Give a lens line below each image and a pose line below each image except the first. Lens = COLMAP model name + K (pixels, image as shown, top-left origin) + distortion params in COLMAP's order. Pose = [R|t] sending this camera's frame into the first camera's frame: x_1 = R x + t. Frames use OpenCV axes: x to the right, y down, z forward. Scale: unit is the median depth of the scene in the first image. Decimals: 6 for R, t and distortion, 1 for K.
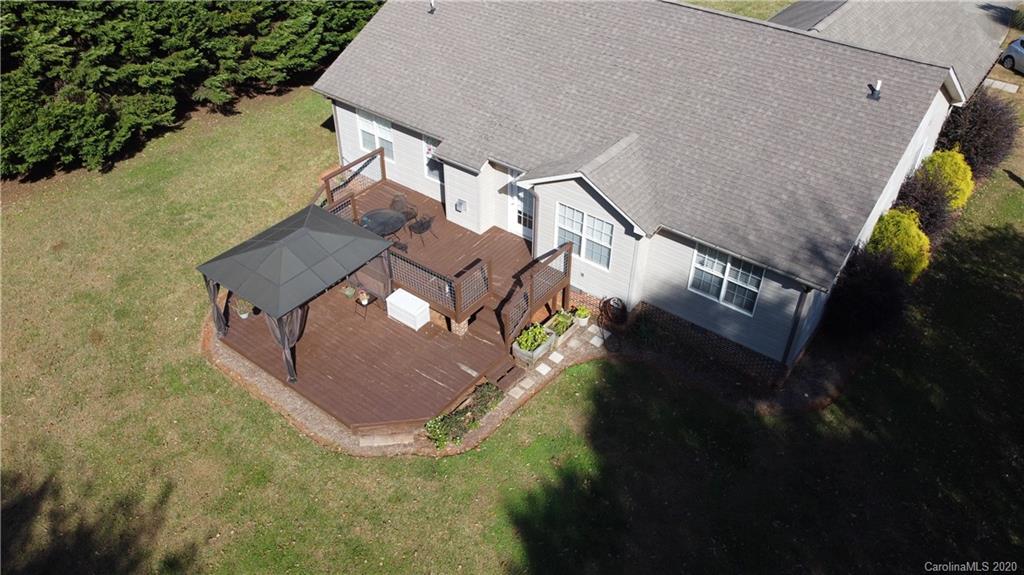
lens RADIAL K [[765.3, 0, 512.0], [0, 765.3, 287.5], [0, 0, 1]] dist [0.000355, -0.001463]
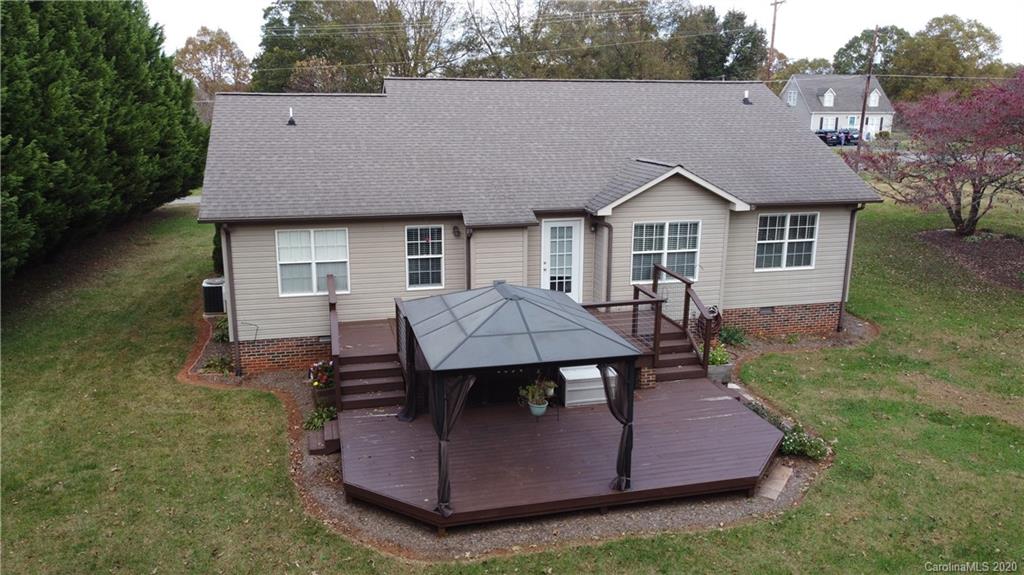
lens RADIAL K [[765.3, 0, 512.0], [0, 765.3, 287.5], [0, 0, 1]] dist [0.000355, -0.001463]
pose [[0.619787, -0.188115, 0.761890, -0.668038], [0.489228, 0.851722, -0.187685, 0.047642], [-0.613612, 0.489063, 0.619918, 0.510151]]
